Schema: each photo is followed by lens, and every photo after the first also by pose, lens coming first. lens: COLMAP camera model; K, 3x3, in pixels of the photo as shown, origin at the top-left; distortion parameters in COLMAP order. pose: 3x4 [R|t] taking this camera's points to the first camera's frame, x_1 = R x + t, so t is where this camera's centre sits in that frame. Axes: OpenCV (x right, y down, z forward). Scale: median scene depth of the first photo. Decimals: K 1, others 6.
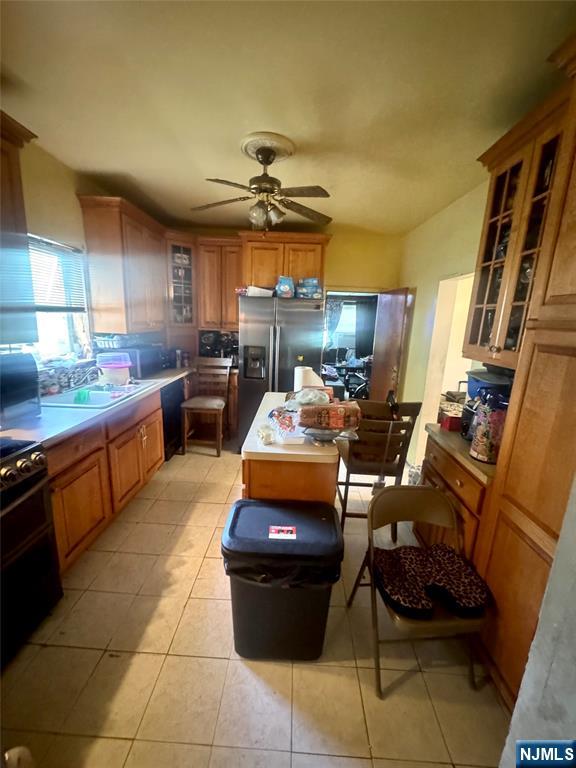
lens RADIAL K [[306.6, 0, 288.4], [0, 306.6, 386.9], [0, 0, 1]] dist [0.001064, 0.000009]
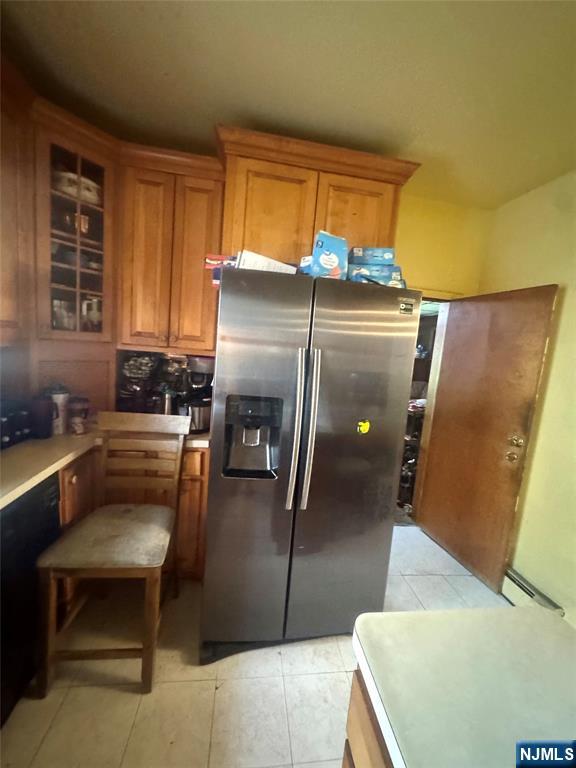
lens RADIAL K [[313.0, 0, 288.0], [0, 313.0, 384.0], [0, 0, 1]] dist [0.000094, -0.000029]
pose [[0.986812, 0.021947, 0.160374, -0.118931], [-0.009187, 0.996762, -0.079877, -0.104570], [-0.161608, 0.077351, 0.983819, 0.530462]]
